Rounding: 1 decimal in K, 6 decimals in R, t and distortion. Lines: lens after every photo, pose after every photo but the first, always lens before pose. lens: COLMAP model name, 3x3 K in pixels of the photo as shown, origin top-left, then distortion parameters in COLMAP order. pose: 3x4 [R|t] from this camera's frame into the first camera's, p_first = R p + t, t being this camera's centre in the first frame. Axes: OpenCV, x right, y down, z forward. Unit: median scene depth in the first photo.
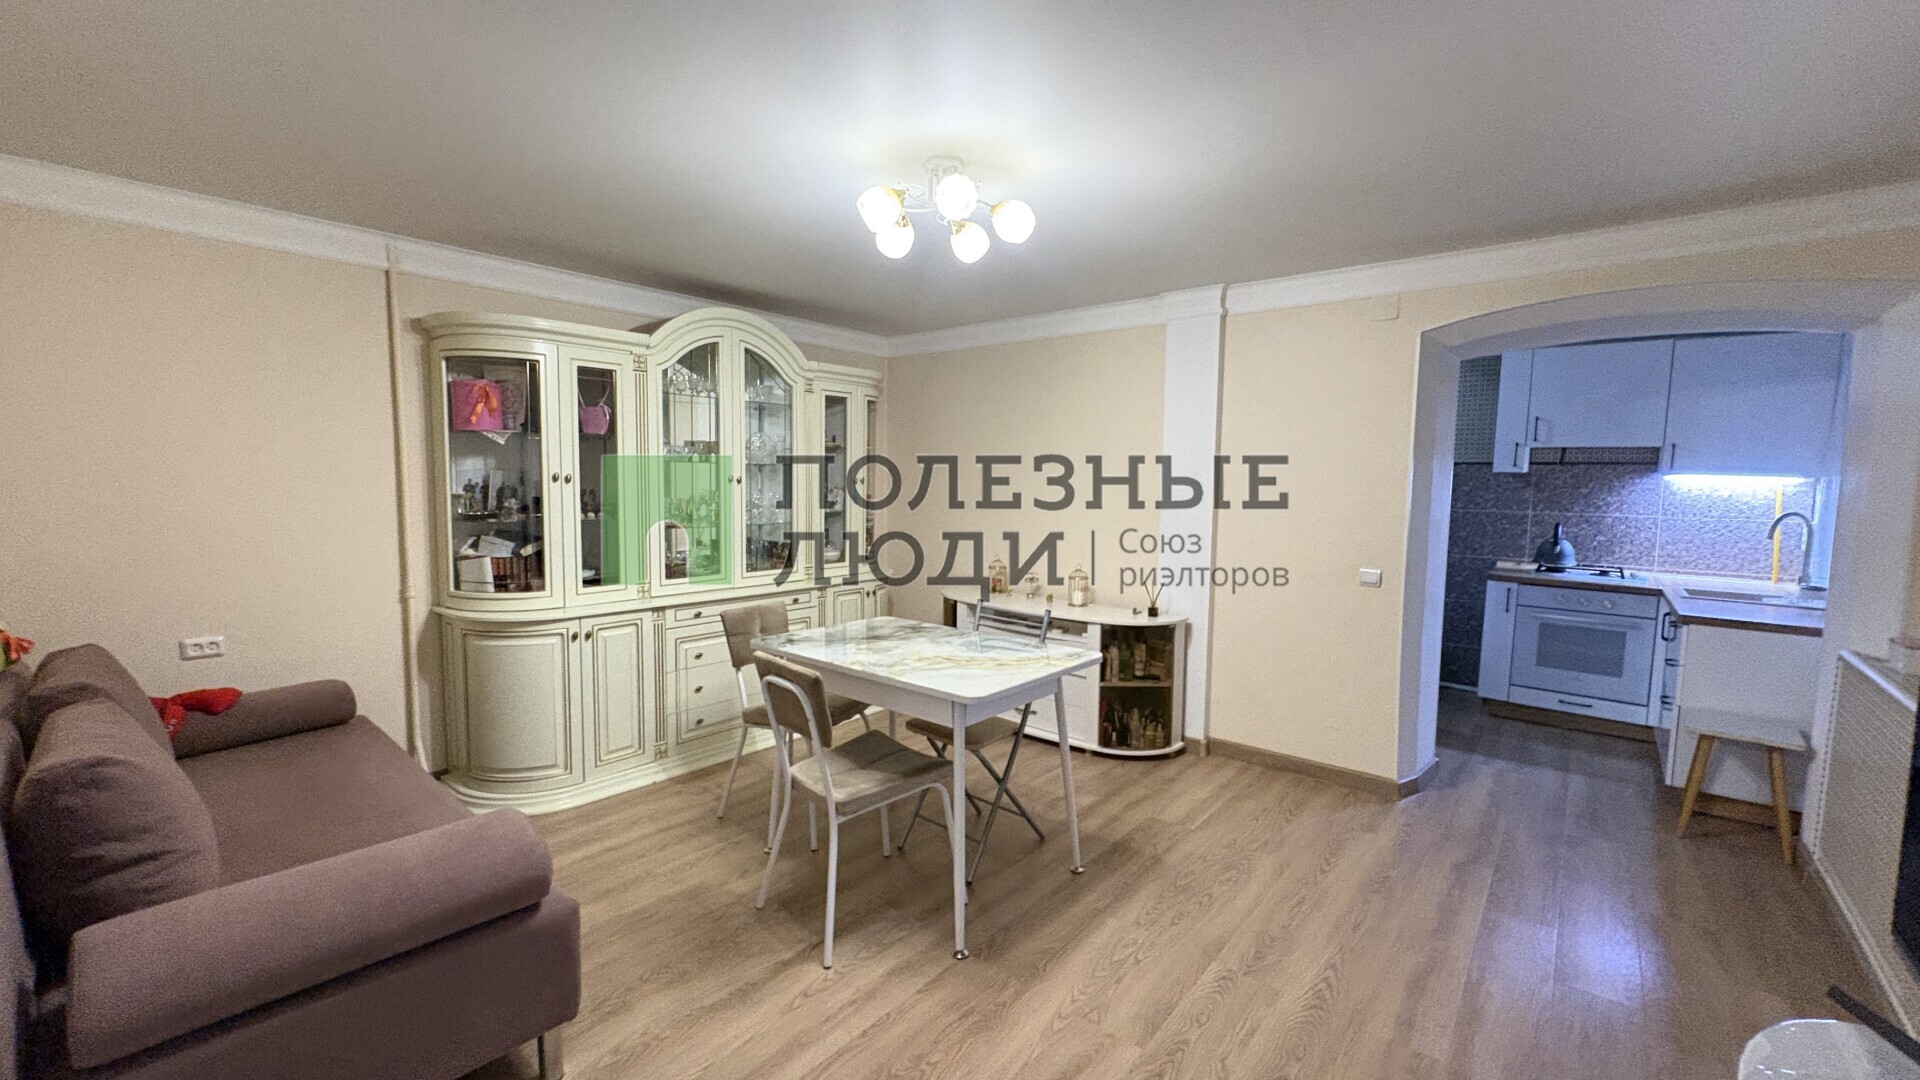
lens RADIAL K [[758.1, 0, 963.4], [0, 758.1, 541.1], [0, 0, 1]] dist [-0.002316, -0.000196]
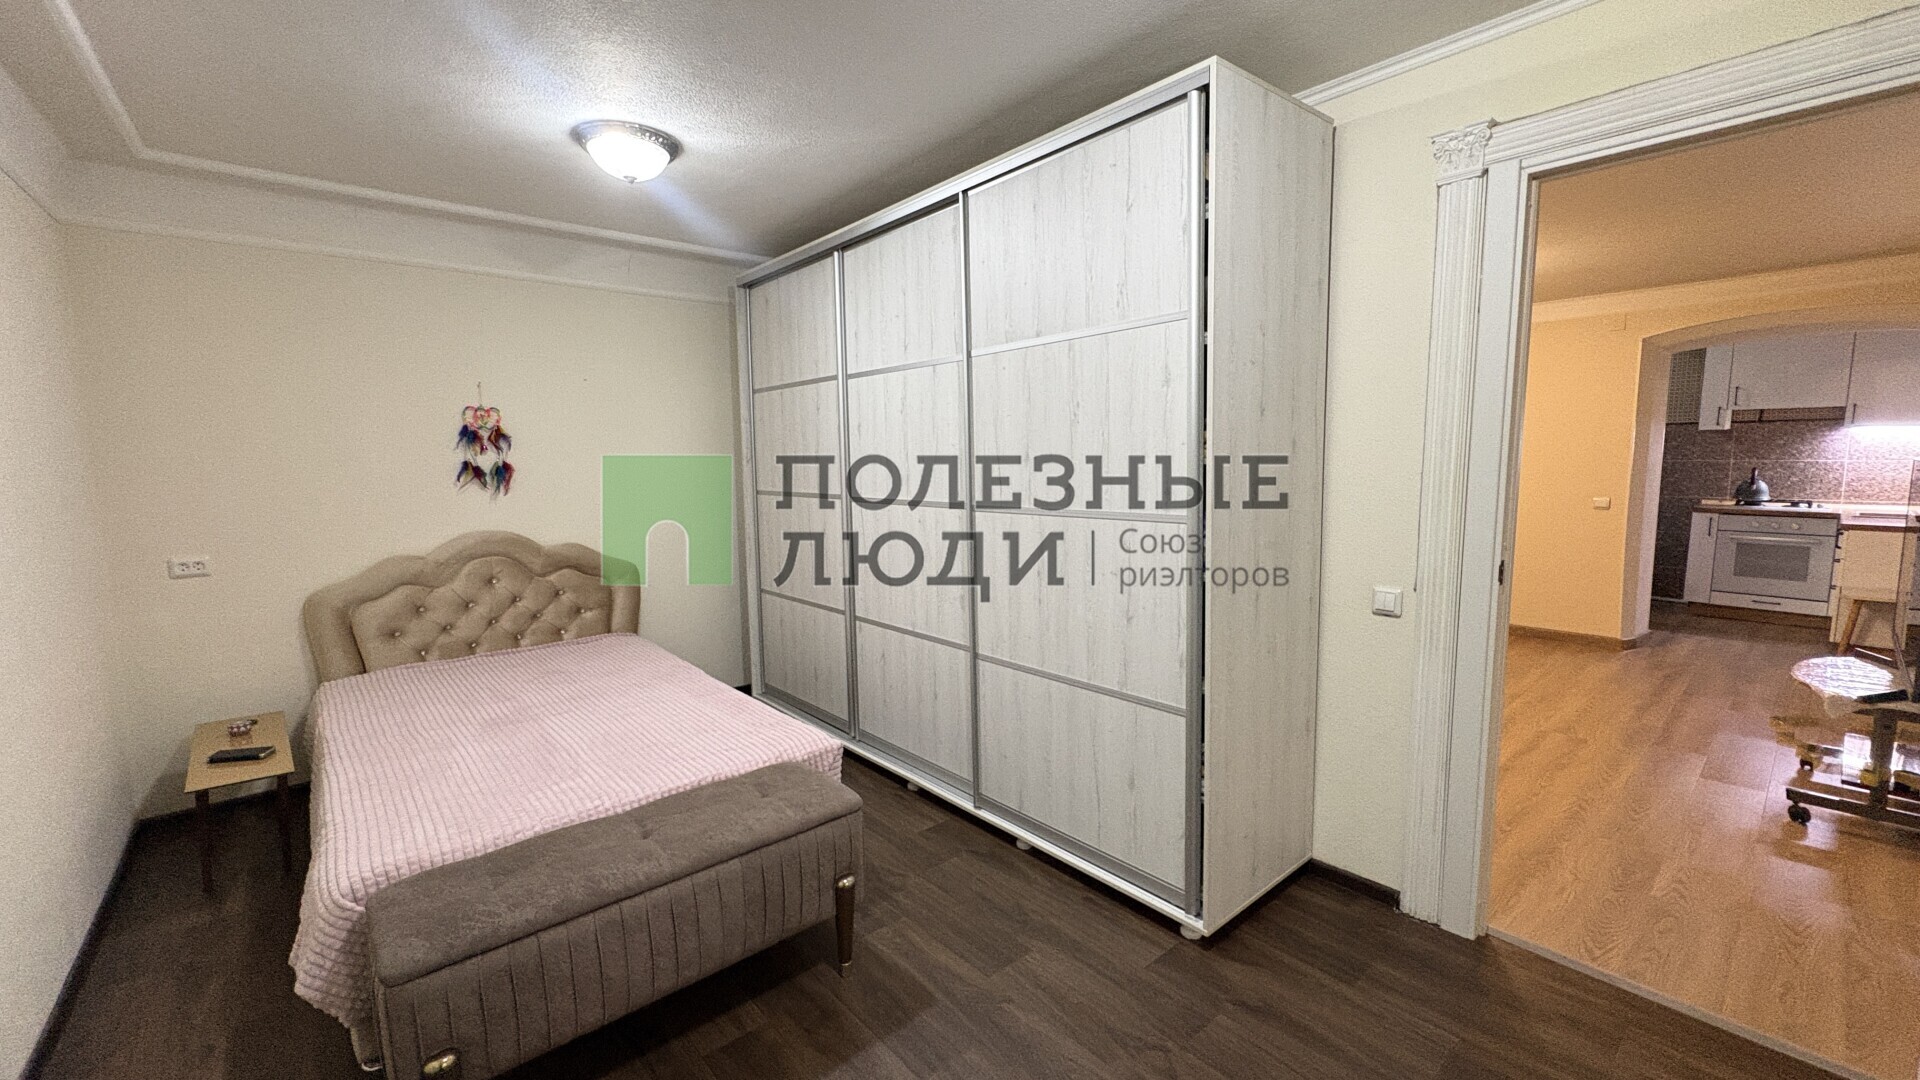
lens RADIAL K [[758.1, 0, 965.0], [0, 758.1, 539.7], [0, 0, 1]] dist [-0.002316, -0.000196]
pose [[0.986204, -0.008965, -0.165293, -0.348169], [0.013759, 0.999517, 0.027876, 0.046144], [0.164963, -0.029766, 0.985850, -0.520538]]
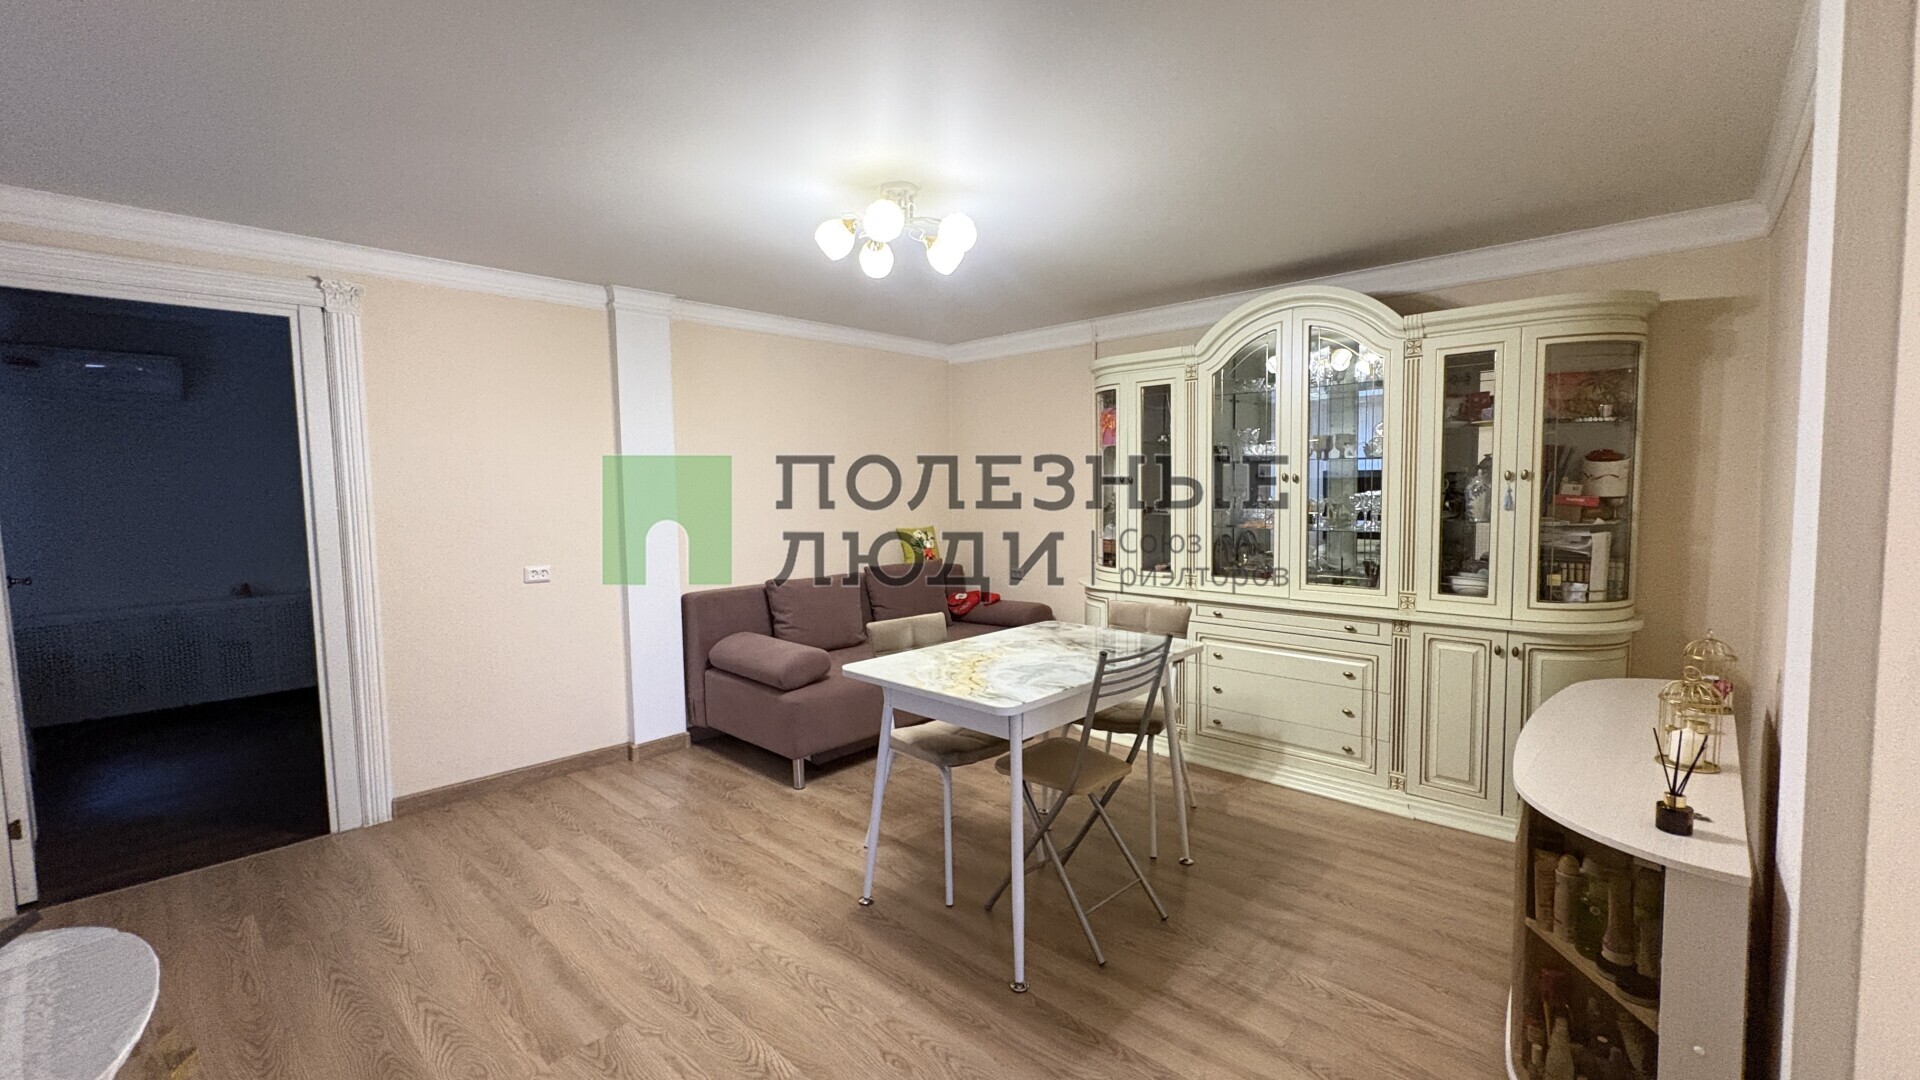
lens RADIAL K [[758.1, 0, 970.9], [0, 758.1, 534.8], [0, 0, 1]] dist [-0.002316, -0.000196]
pose [[-0.033054, 0.066839, -0.997216, 1.022133], [-0.063153, 0.995628, 0.068825, -0.084225], [0.997456, 0.065252, -0.028688, 1.084773]]
